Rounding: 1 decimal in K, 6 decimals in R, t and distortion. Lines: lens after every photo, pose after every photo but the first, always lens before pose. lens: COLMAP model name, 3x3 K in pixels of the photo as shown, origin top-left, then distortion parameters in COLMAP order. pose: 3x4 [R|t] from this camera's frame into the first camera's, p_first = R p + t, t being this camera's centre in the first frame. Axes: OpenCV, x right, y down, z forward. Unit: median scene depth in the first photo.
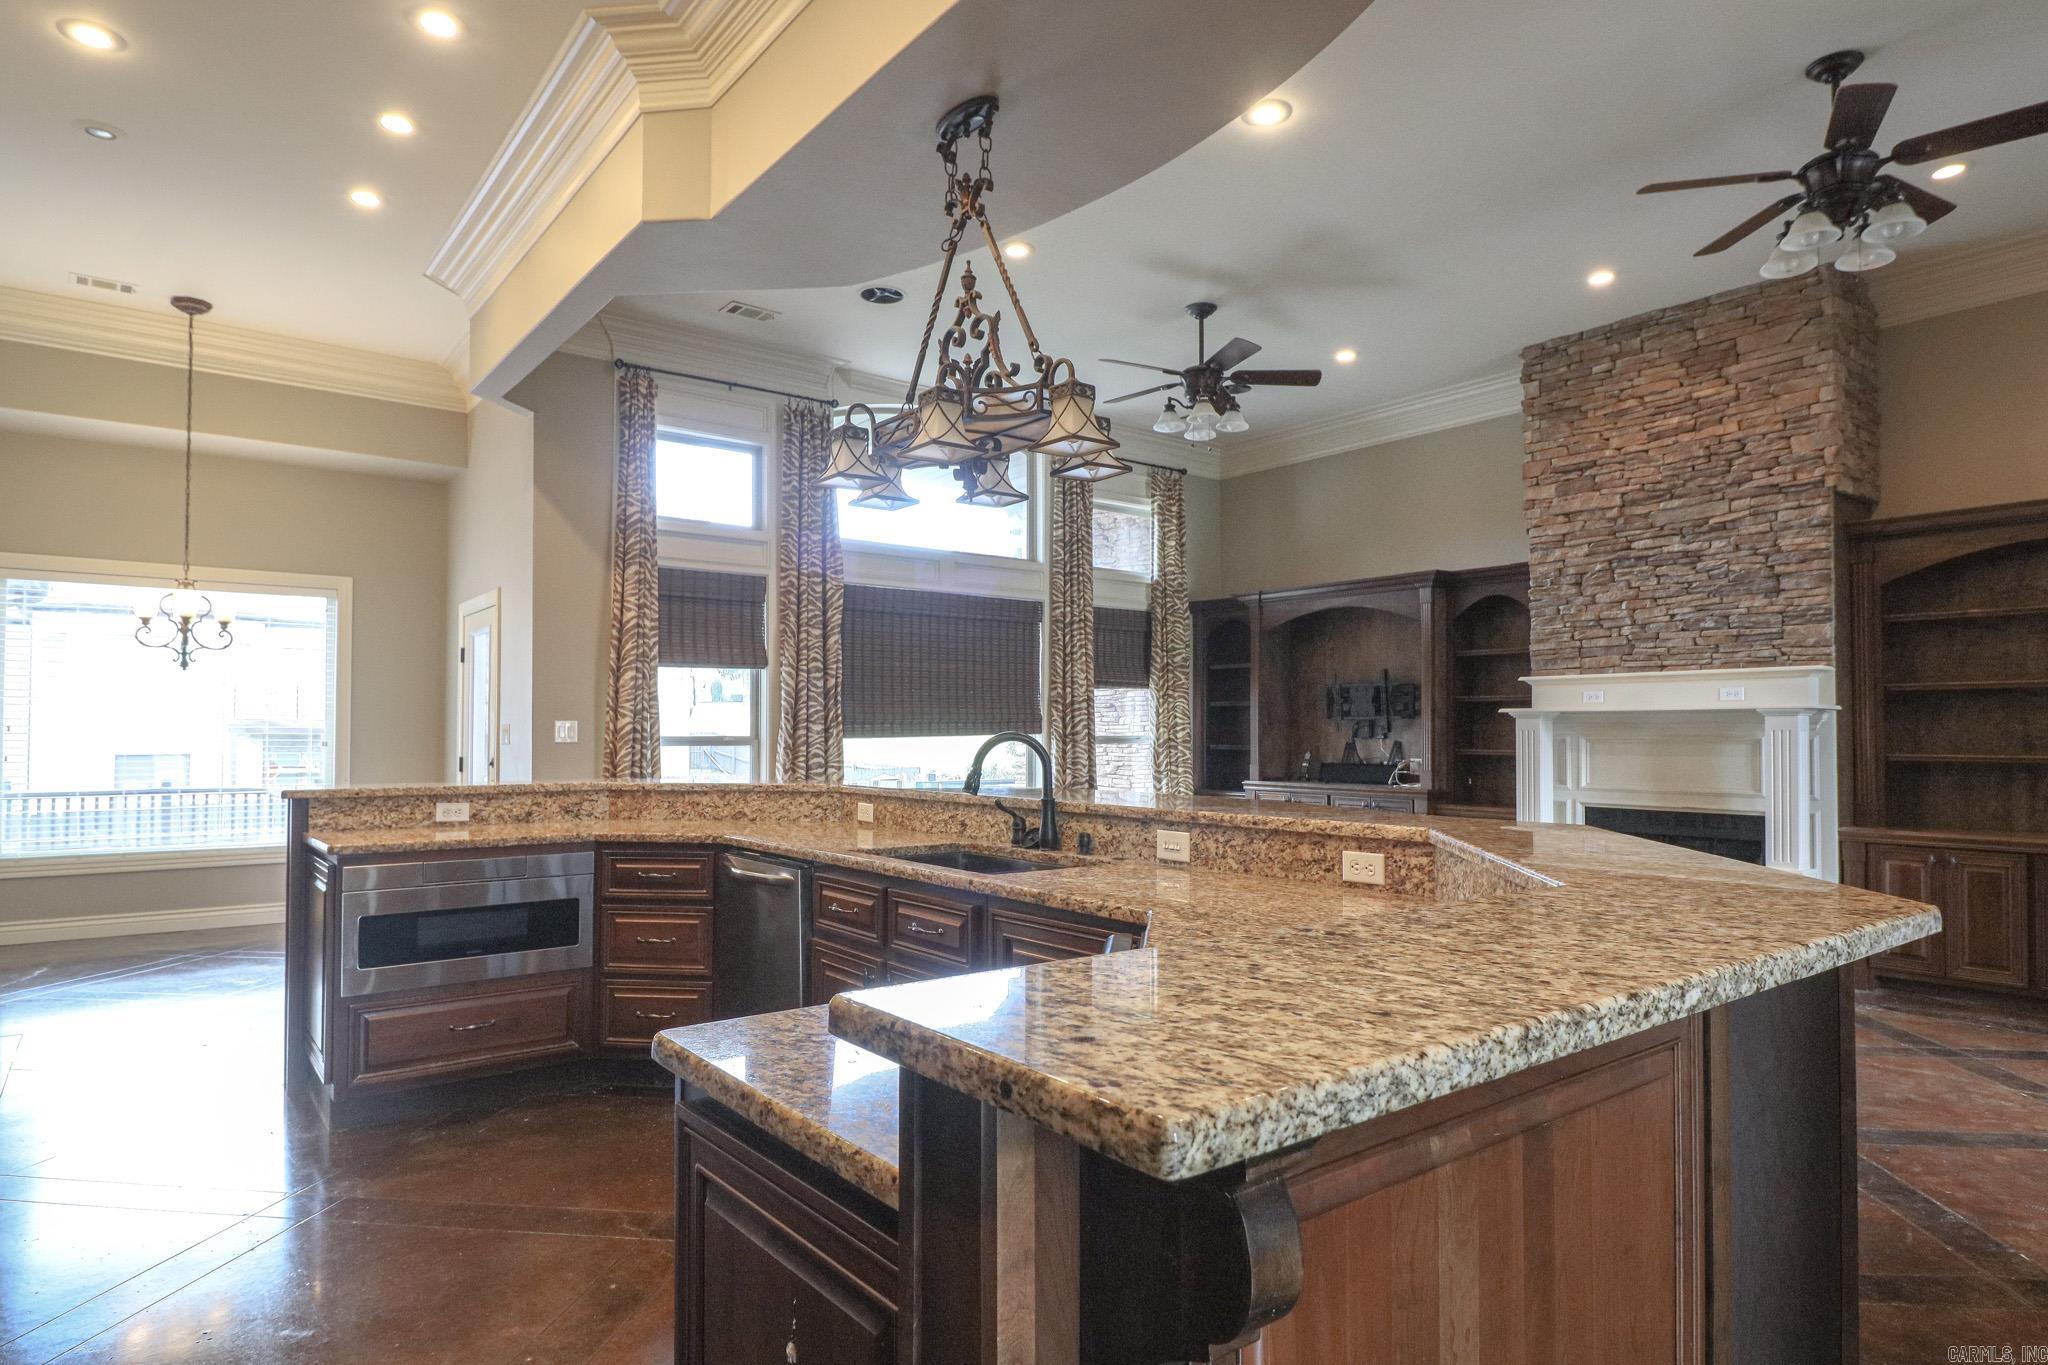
lens RADIAL K [[1178.2, 0, 1033.3], [0, 1178.2, 704.1], [0, 0, 1]] dist [0.000360, -0.000666]
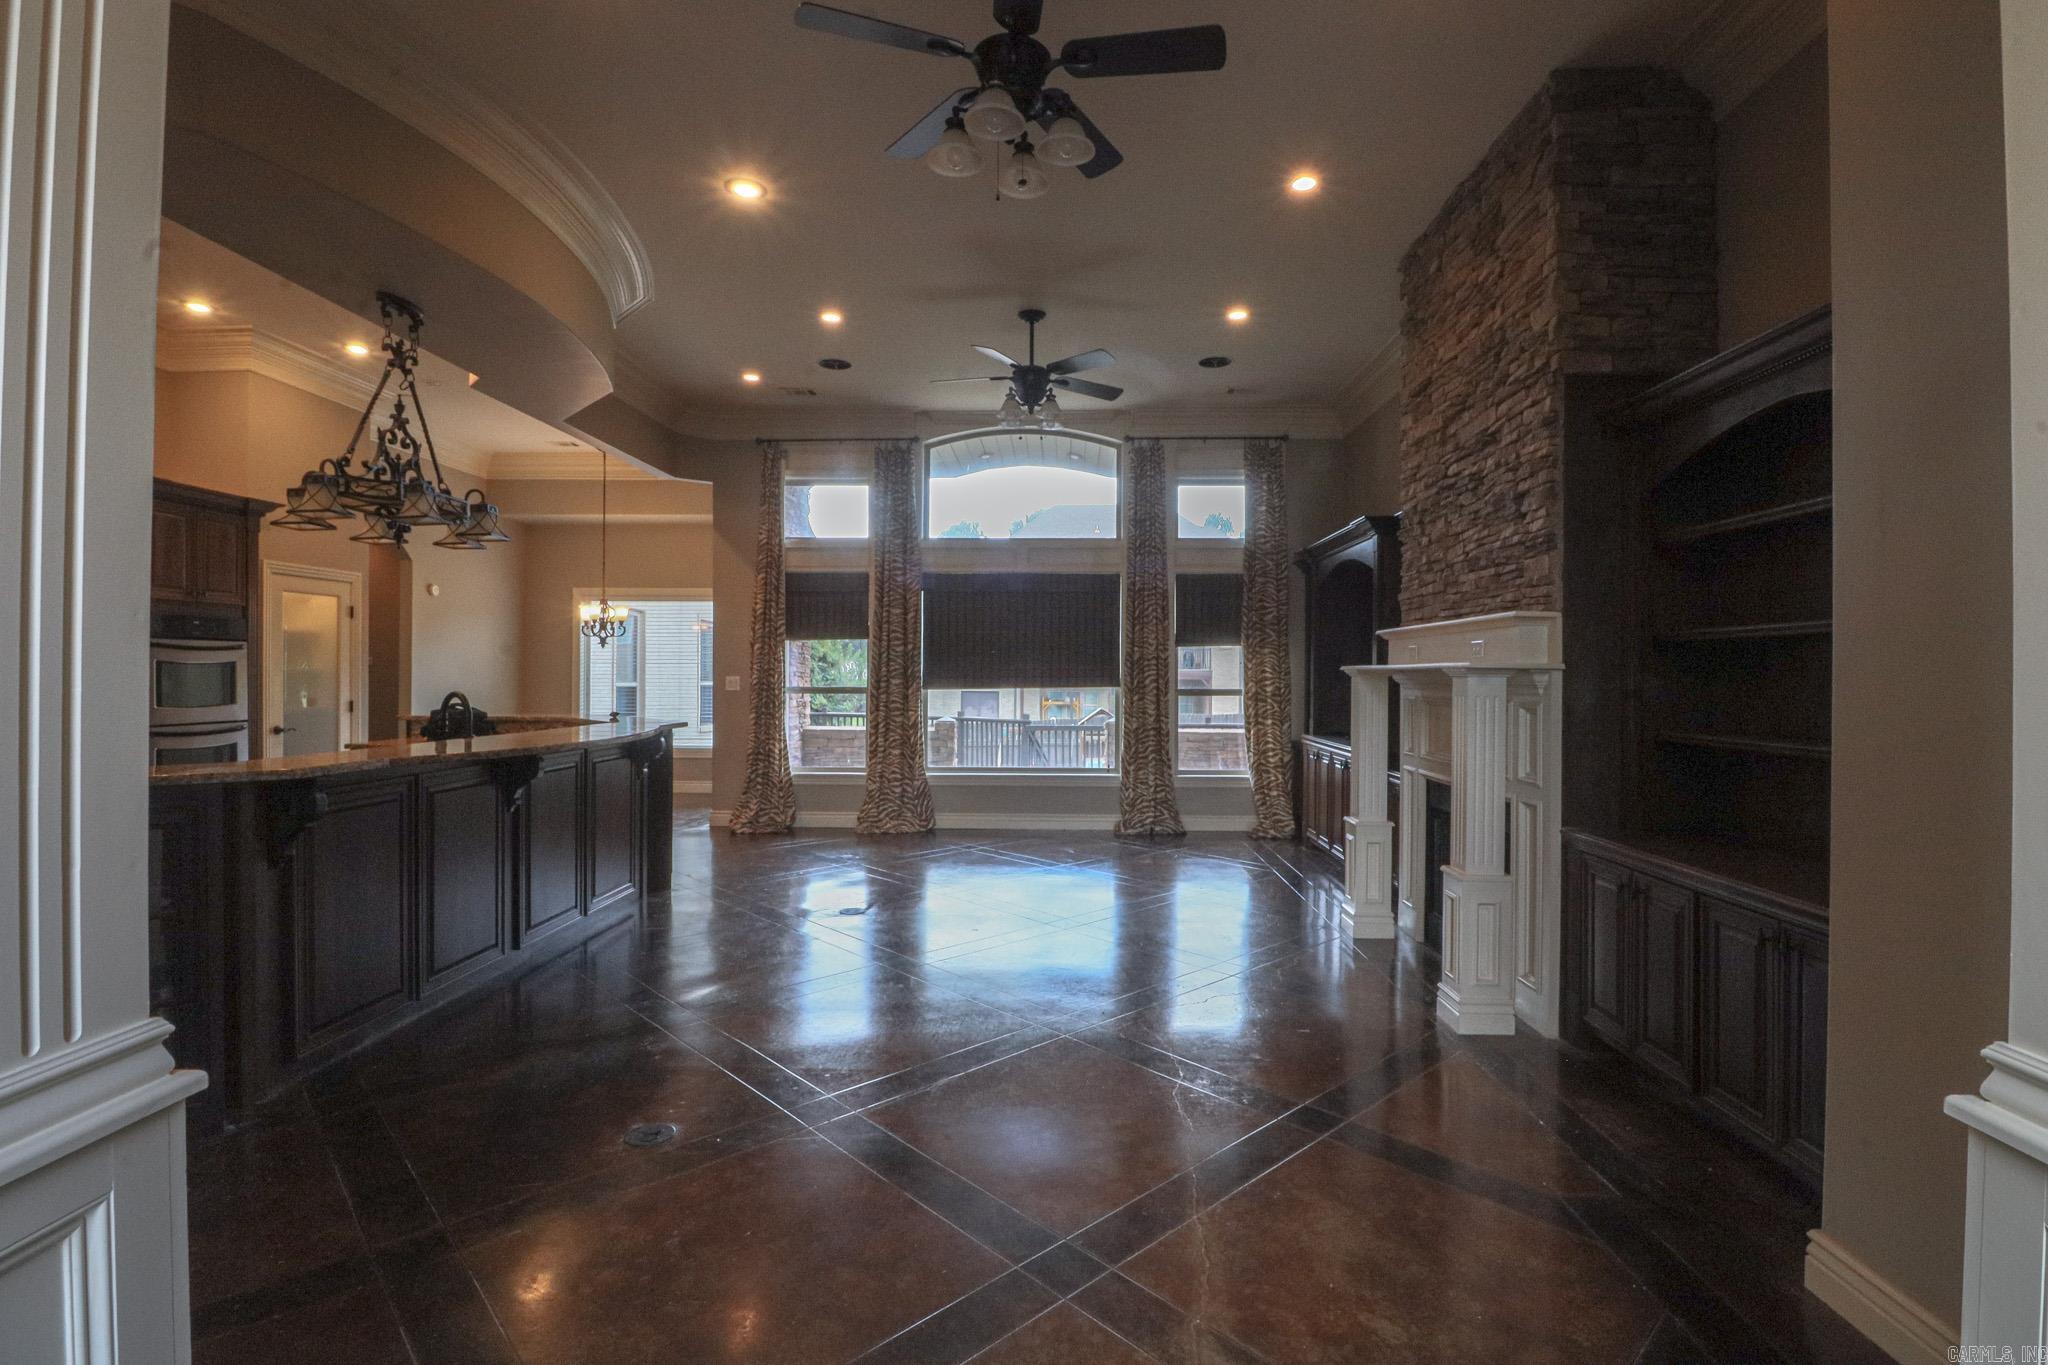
lens RADIAL K [[946.0, 0, 1024.2], [0, 946.0, 675.3], [0, 0, 1]] dist [-0.001863, -0.000024]
pose [[0.769180, 0.002009, -0.639029, 0.686142], [0.013672, 0.999714, 0.019601, -0.007054], [0.638886, -0.023813, 0.768933, 0.274437]]
